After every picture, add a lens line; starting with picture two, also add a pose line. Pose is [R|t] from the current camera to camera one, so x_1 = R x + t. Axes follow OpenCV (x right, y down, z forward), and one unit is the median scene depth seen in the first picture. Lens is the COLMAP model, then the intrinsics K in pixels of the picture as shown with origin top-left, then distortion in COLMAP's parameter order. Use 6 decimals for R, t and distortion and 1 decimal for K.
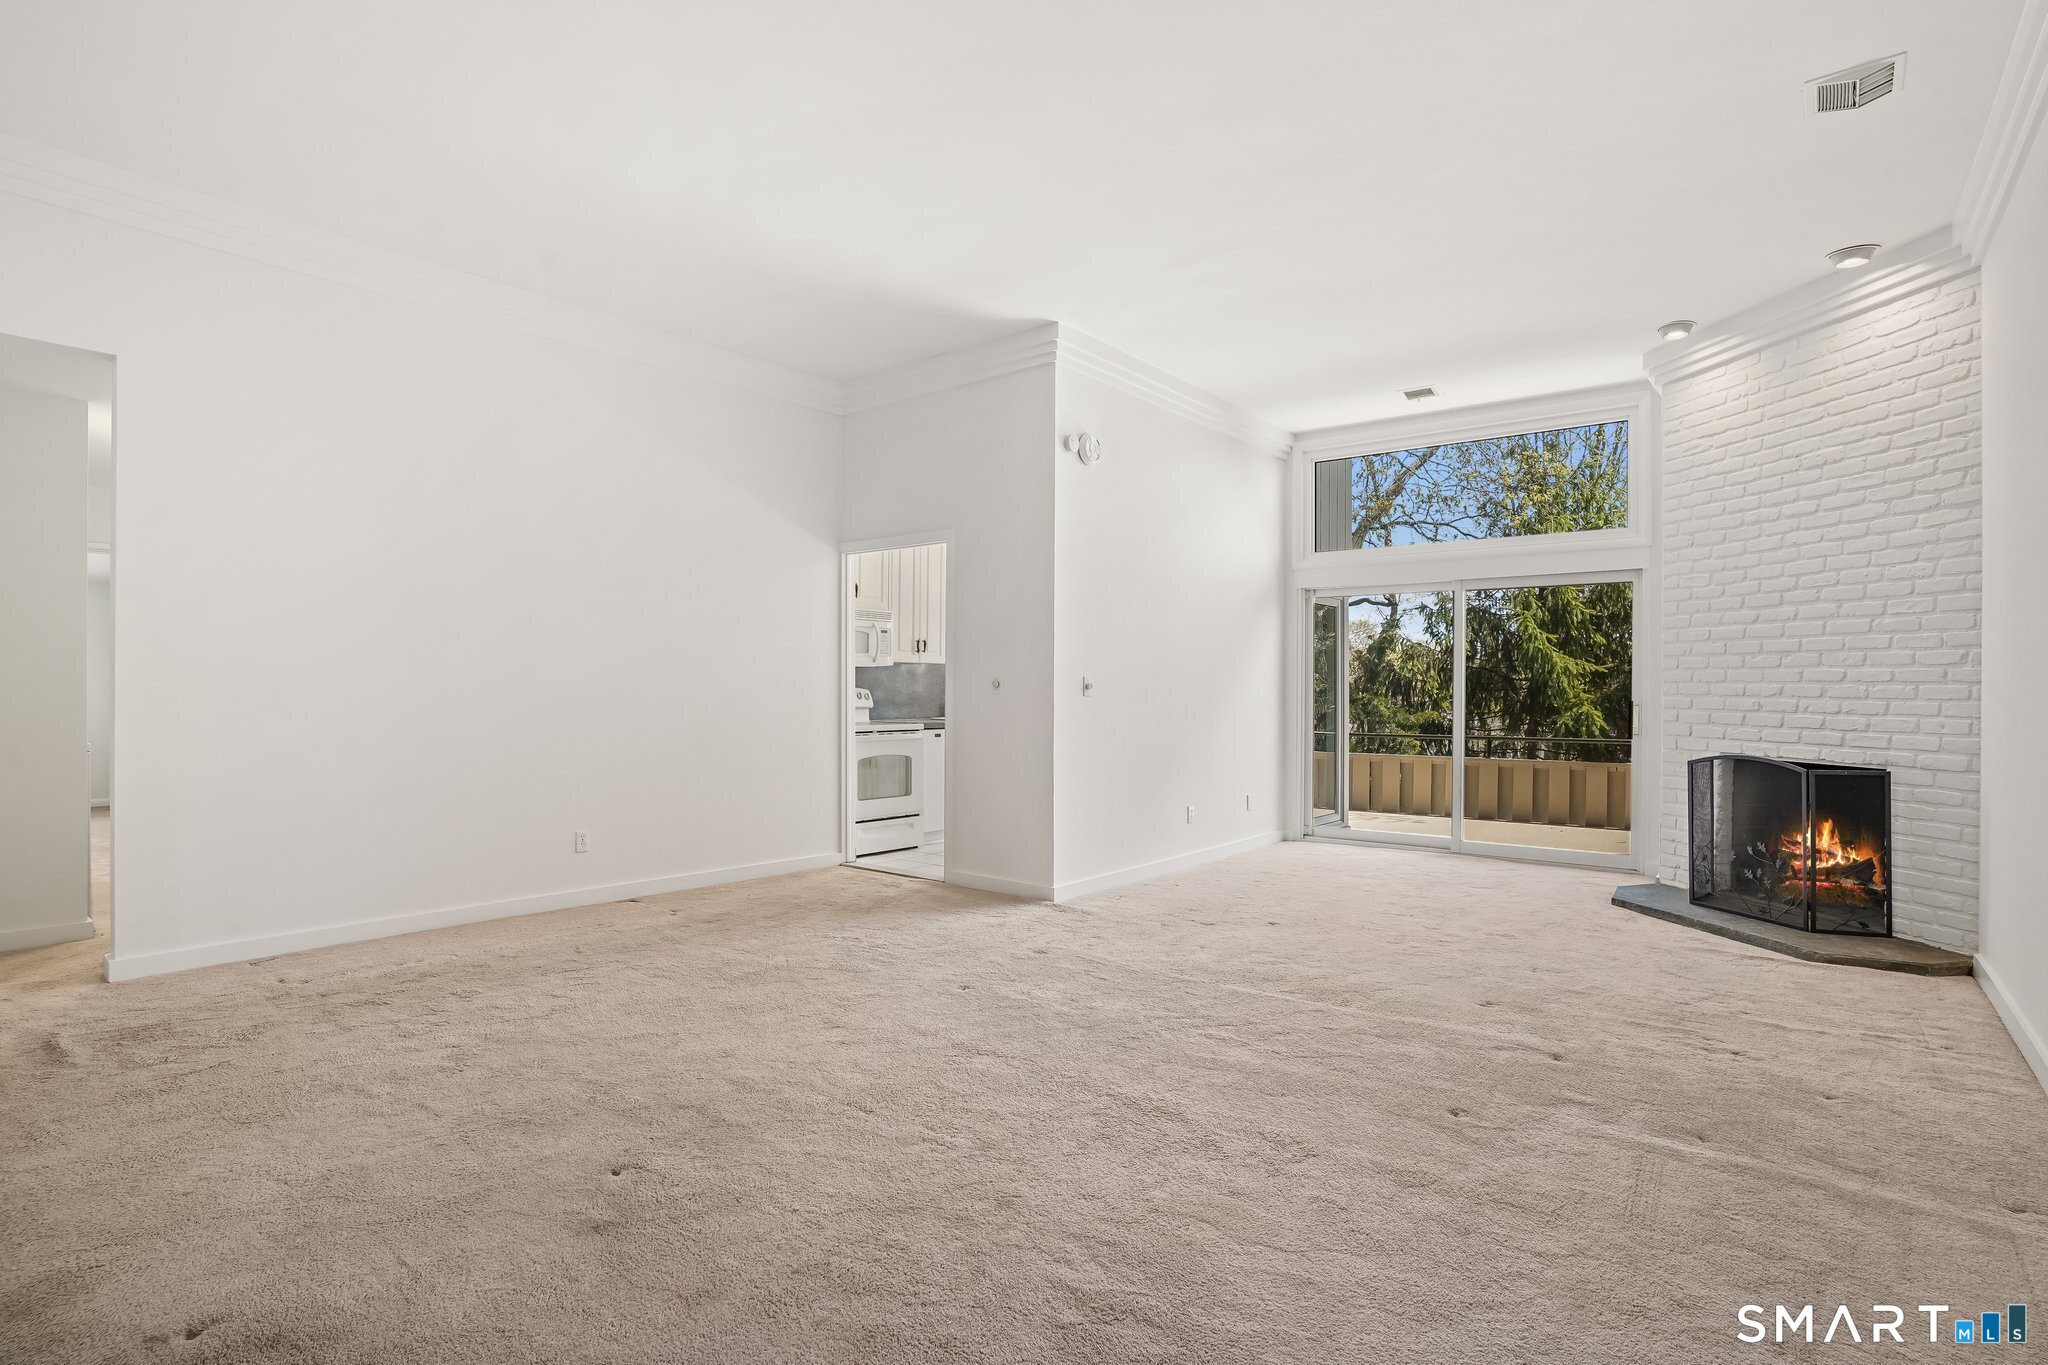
lens RADIAL K [[1023.2, 0, 1023.6], [0, 1023.2, 689.9], [0, 0, 1]] dist [-0.026546, 0.001667]
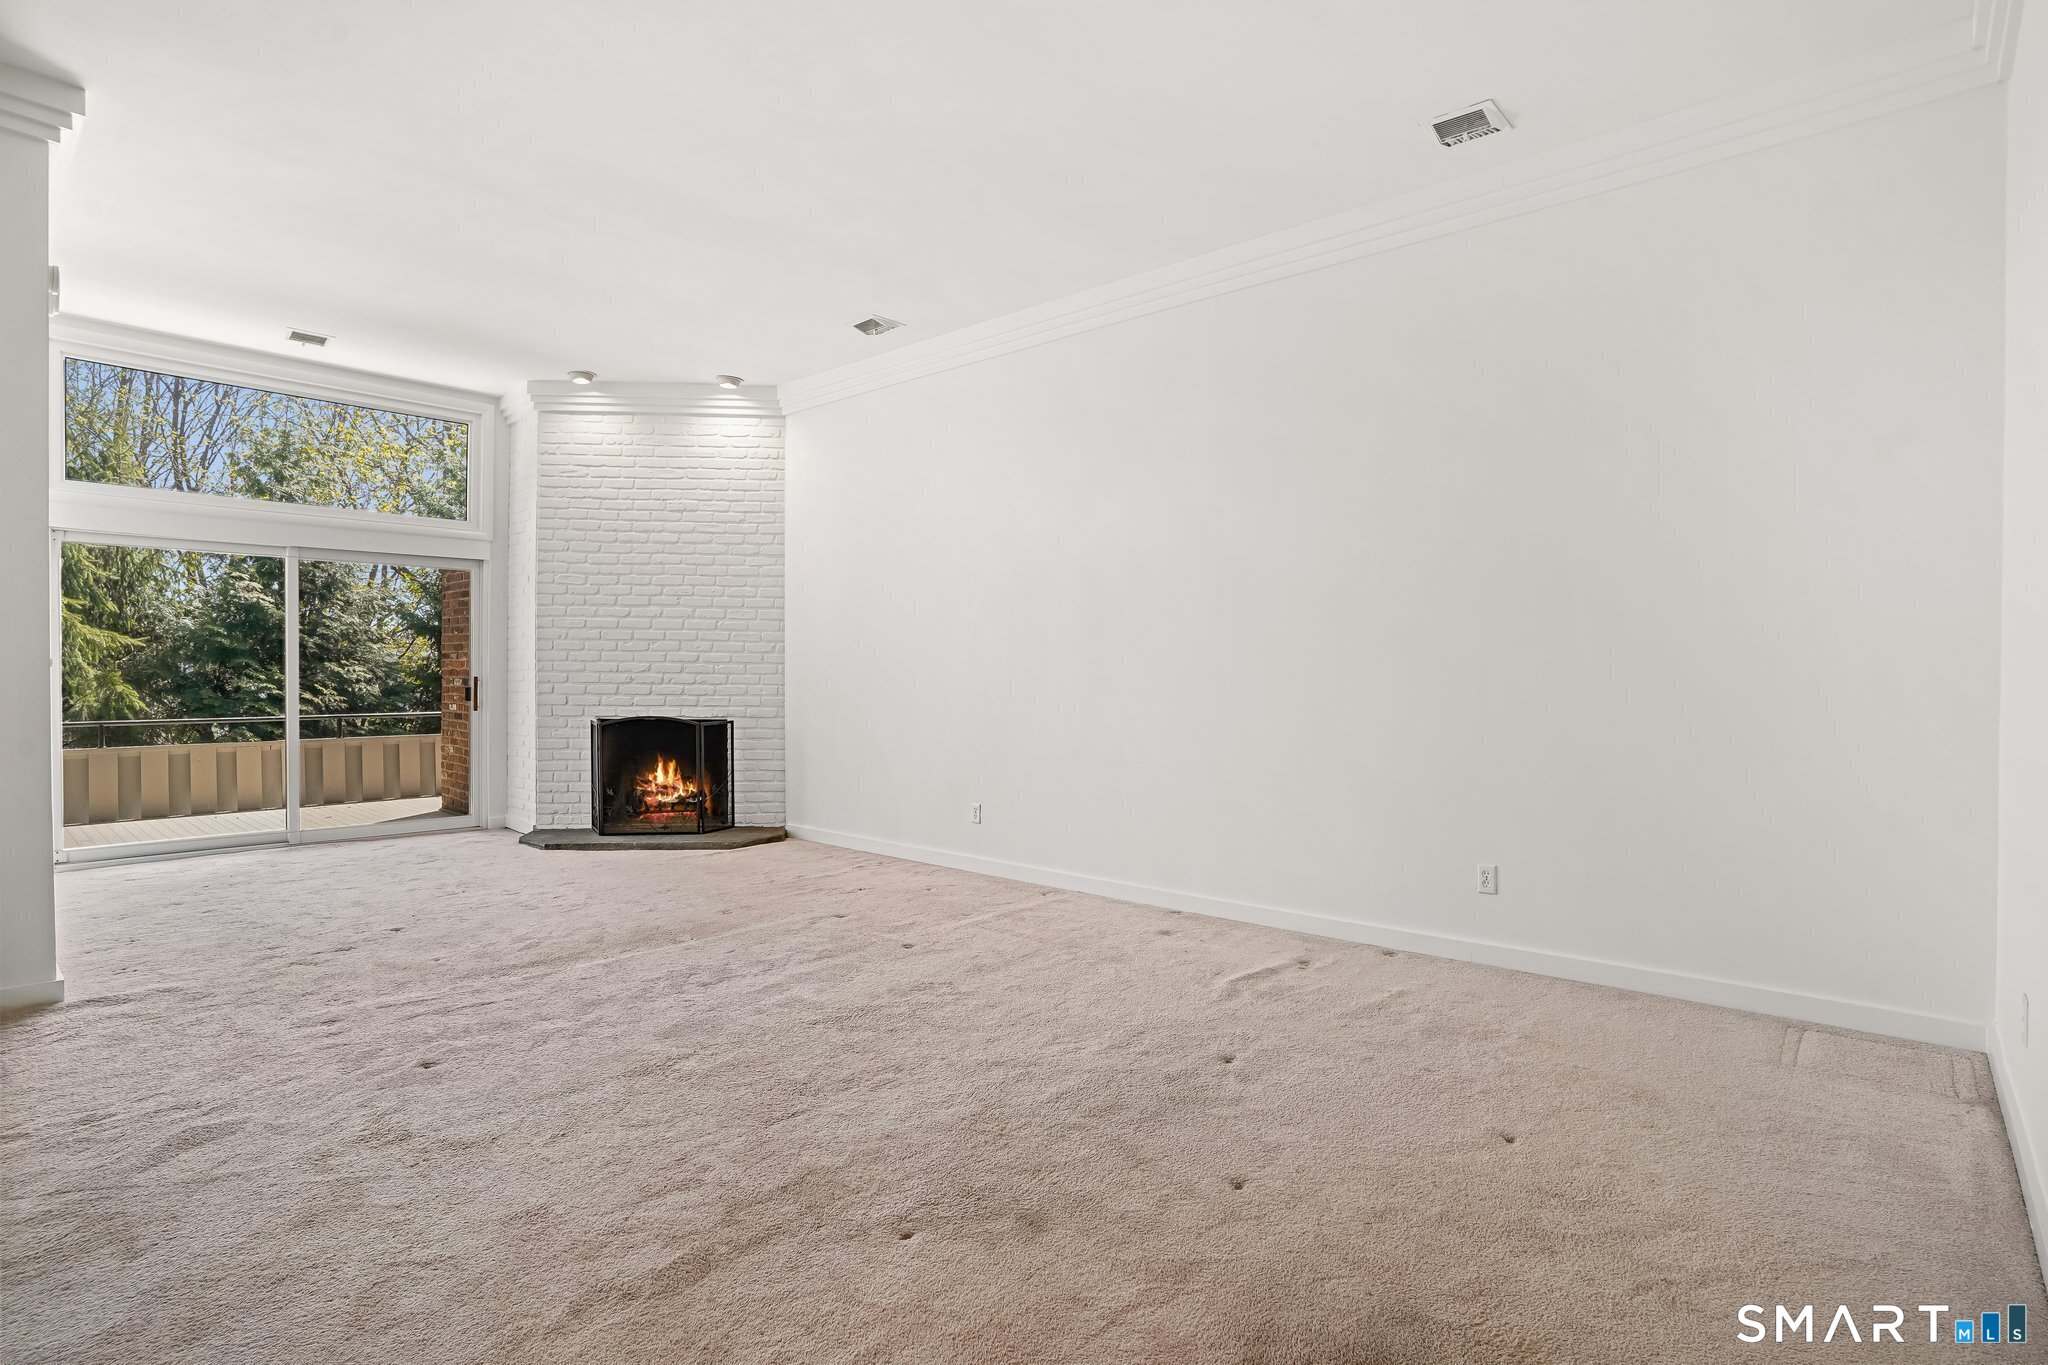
lens RADIAL K [[1023.2, 0, 1026.4], [0, 1023.2, 673.8], [0, 0, 1]] dist [-0.026546, 0.001667]
pose [[0.057968, -0.006257, 0.998299, -0.610953], [-0.003095, 0.999974, 0.006447, -0.002039], [-0.998314, -0.003463, 0.057947, 0.409013]]
